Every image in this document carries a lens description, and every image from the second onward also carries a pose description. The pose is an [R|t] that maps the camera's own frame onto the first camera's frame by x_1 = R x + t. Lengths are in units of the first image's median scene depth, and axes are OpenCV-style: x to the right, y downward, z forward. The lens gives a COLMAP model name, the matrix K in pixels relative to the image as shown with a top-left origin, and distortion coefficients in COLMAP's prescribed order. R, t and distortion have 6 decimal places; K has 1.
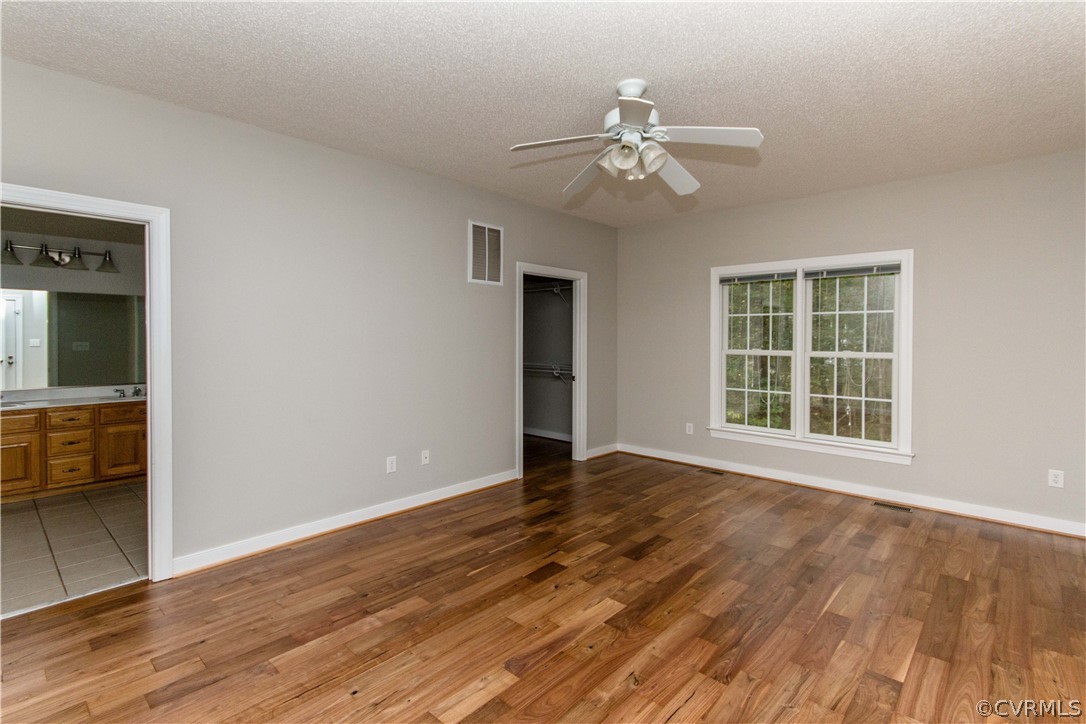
lens RADIAL K [[525.6, 0, 543.2], [0, 525.6, 338.5], [0, 0, 1]] dist [0.001705, 0.000819]
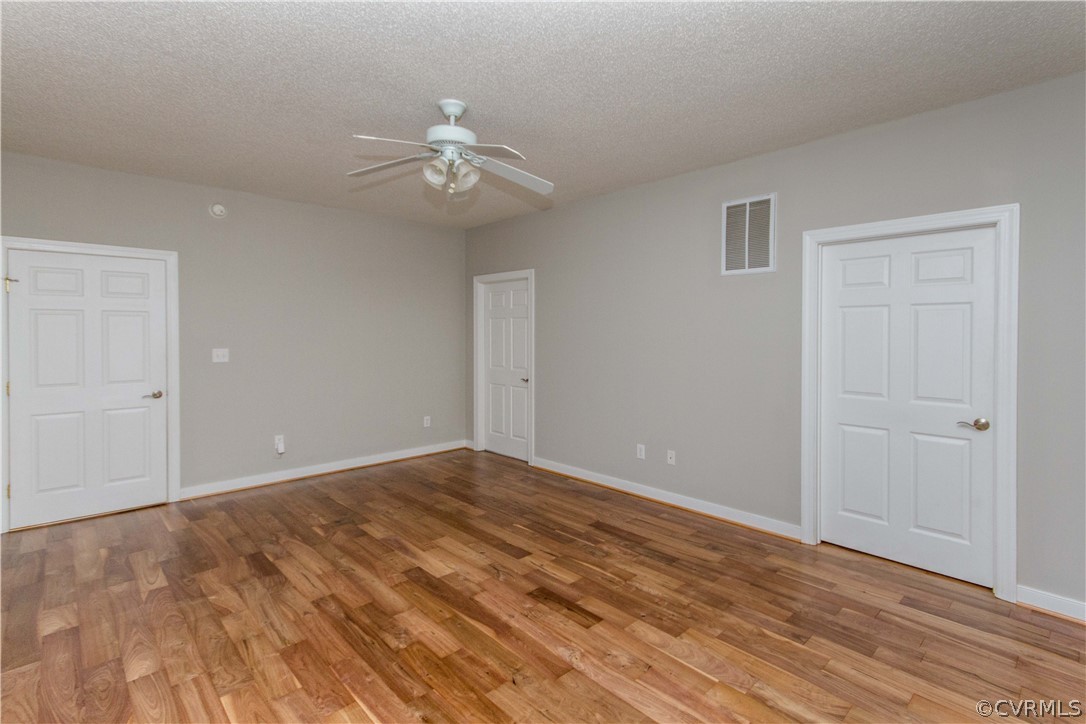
lens RADIAL K [[525.6, 0, 543.2], [0, 525.6, 338.5], [0, 0, 1]] dist [0.001705, 0.000819]
pose [[-0.088604, 0.007588, -0.996038, 1.122944], [-0.006054, 0.999948, 0.008156, -0.012989], [0.996049, 0.006753, -0.088554, 1.181842]]
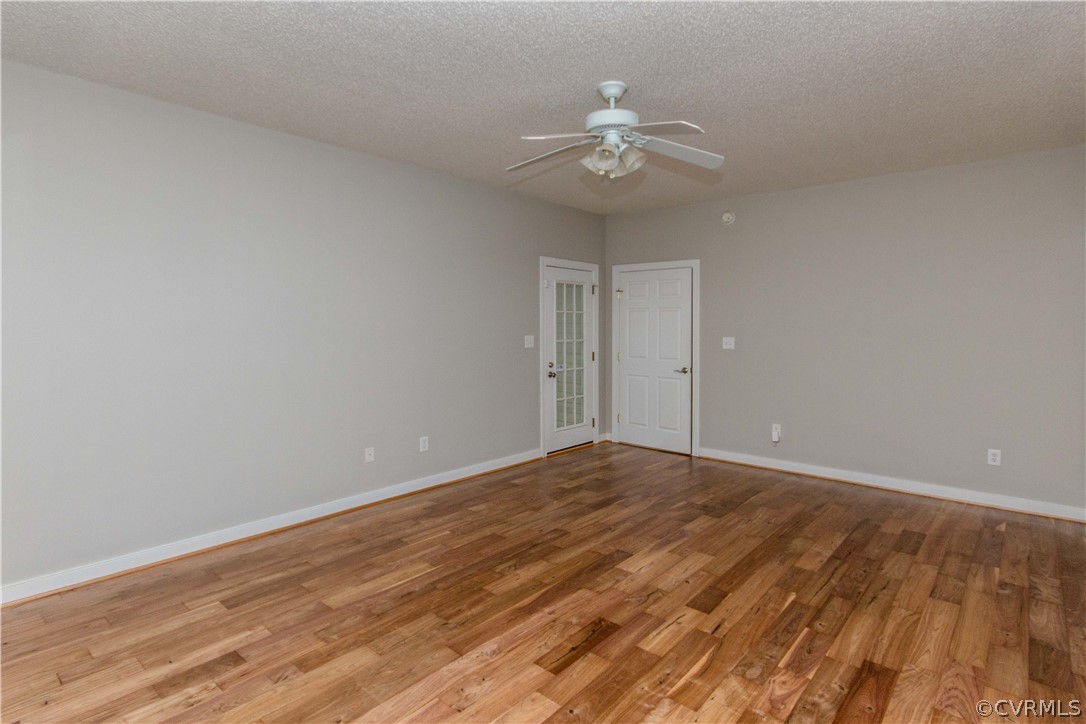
lens RADIAL K [[540.7, 0, 544.8], [0, 540.7, 326.0], [0, 0, 1]] dist [0.001664, 0.000736]
pose [[-0.999833, -0.007378, -0.016724, 0.292593], [-0.007528, 0.999932, 0.008922, -0.002162], [0.016657, 0.009047, -0.999820, 1.896691]]
